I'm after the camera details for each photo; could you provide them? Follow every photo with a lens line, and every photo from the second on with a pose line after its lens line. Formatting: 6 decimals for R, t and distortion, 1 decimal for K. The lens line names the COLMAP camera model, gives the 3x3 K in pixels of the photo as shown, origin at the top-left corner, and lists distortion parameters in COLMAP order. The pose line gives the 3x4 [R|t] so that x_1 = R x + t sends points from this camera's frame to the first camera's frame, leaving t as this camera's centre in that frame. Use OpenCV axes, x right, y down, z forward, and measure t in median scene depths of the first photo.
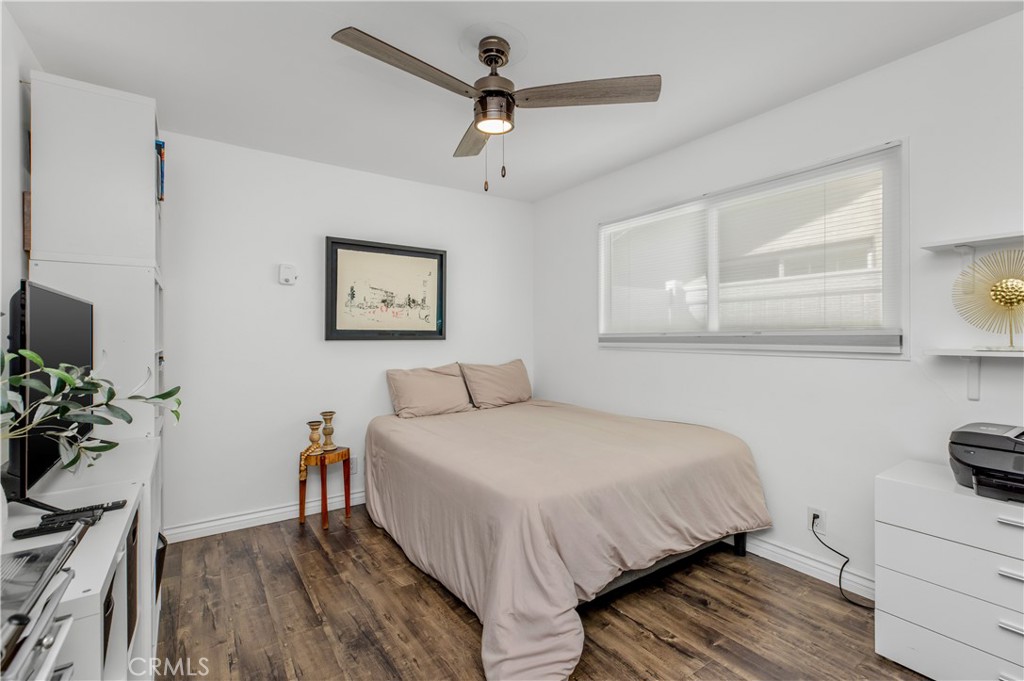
lens RADIAL K [[462.6, 0, 518.2], [0, 462.6, 335.7], [0, 0, 1]] dist [0.000570, -0.000028]
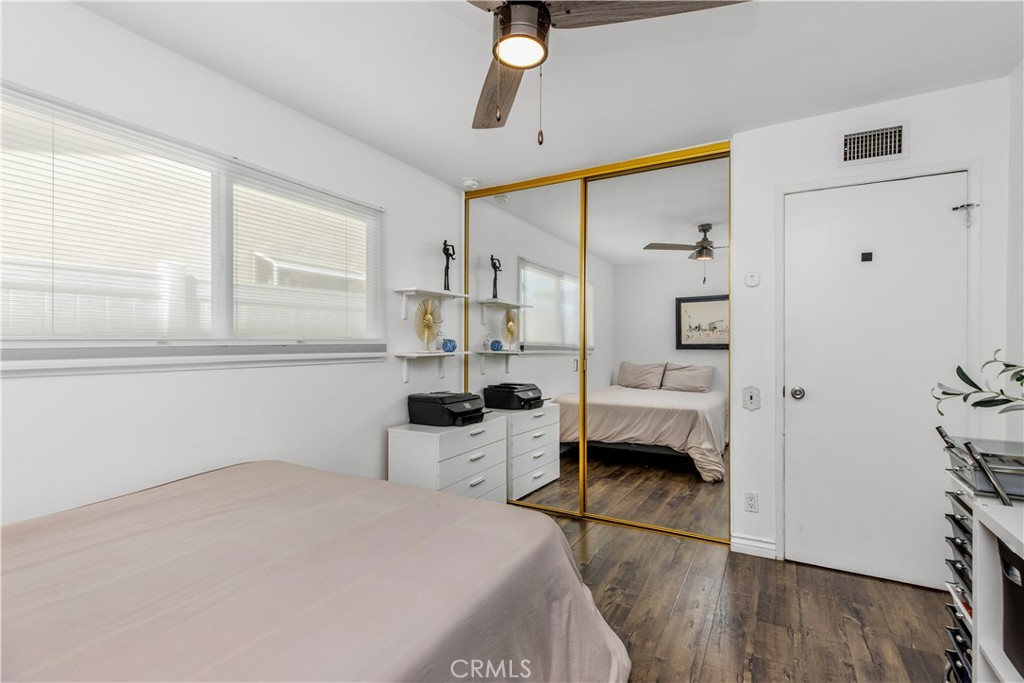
lens RADIAL K [[462.6, 0, 519.0], [0, 462.6, 345.6], [0, 0, 1]] dist [0.000570, -0.000028]
pose [[-0.436302, 0.000352, 0.899800, -0.958745], [0.002069, 0.999998, 0.000612, 0.002157], [-0.899798, 0.002129, -0.436301, 1.660264]]
